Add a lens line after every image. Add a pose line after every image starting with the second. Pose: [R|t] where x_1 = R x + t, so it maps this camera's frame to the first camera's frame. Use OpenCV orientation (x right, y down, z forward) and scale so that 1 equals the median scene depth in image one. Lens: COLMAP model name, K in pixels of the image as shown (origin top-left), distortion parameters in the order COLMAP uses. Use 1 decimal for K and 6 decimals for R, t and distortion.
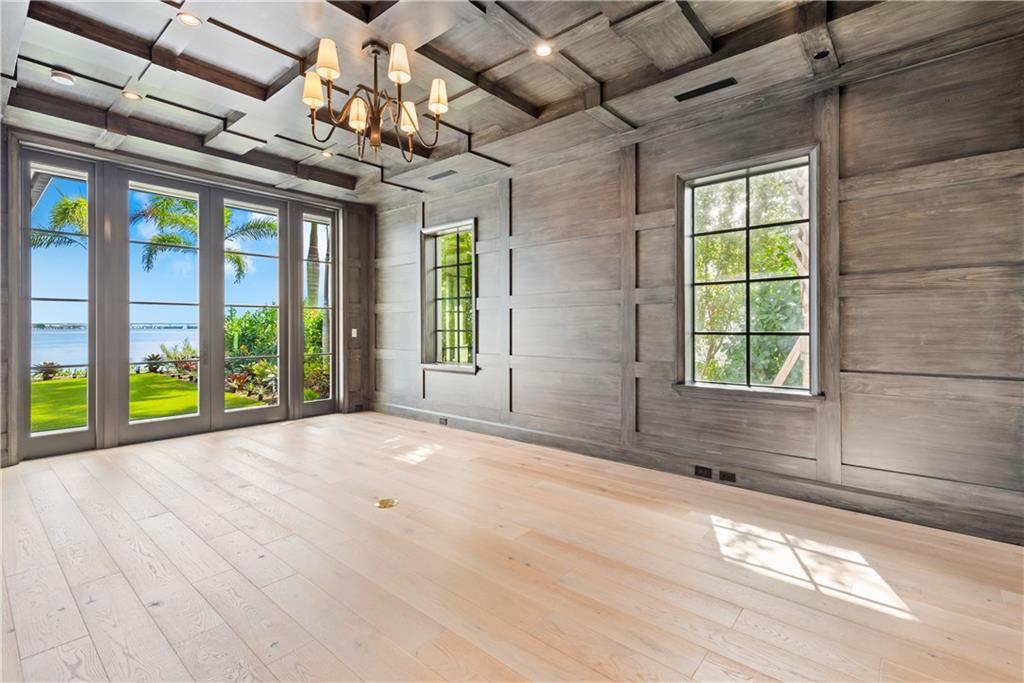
lens RADIAL K [[466.2, 0, 511.8], [0, 466.2, 332.8], [0, 0, 1]] dist [0.022557, -0.000148]
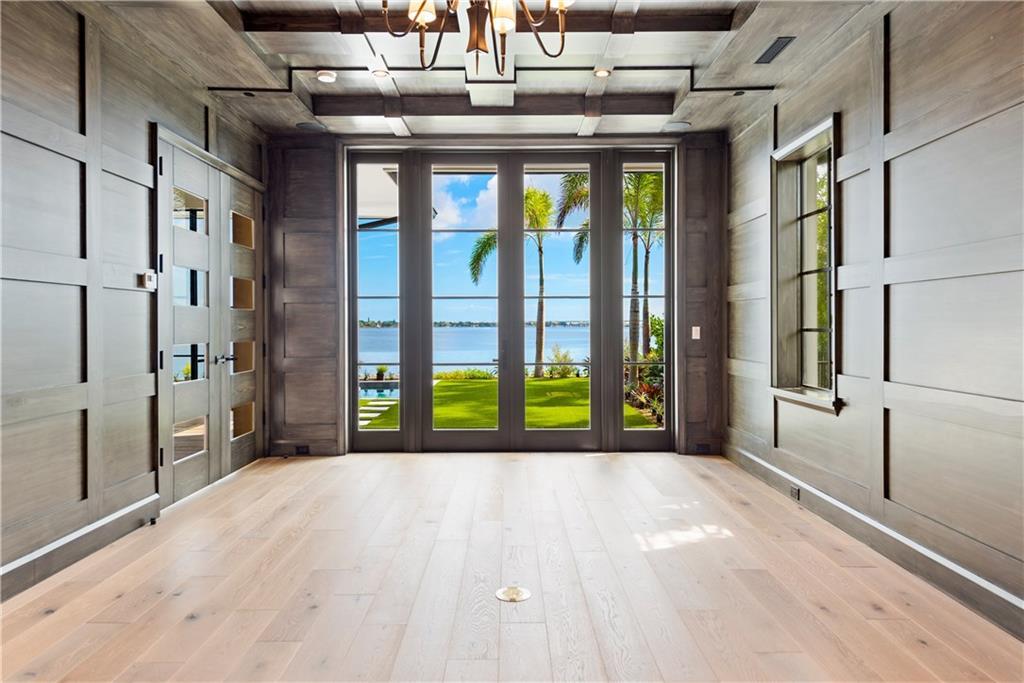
lens RADIAL K [[679.7, 0, 512.2], [0, 679.7, 337.8], [0, 0, 1]] dist [0.027319, -0.004326]
pose [[0.654033, 0.014155, -0.756333, 0.233917], [-0.008361, 0.999899, 0.011484, -0.001676], [0.756419, -0.001188, 0.654086, 0.201856]]
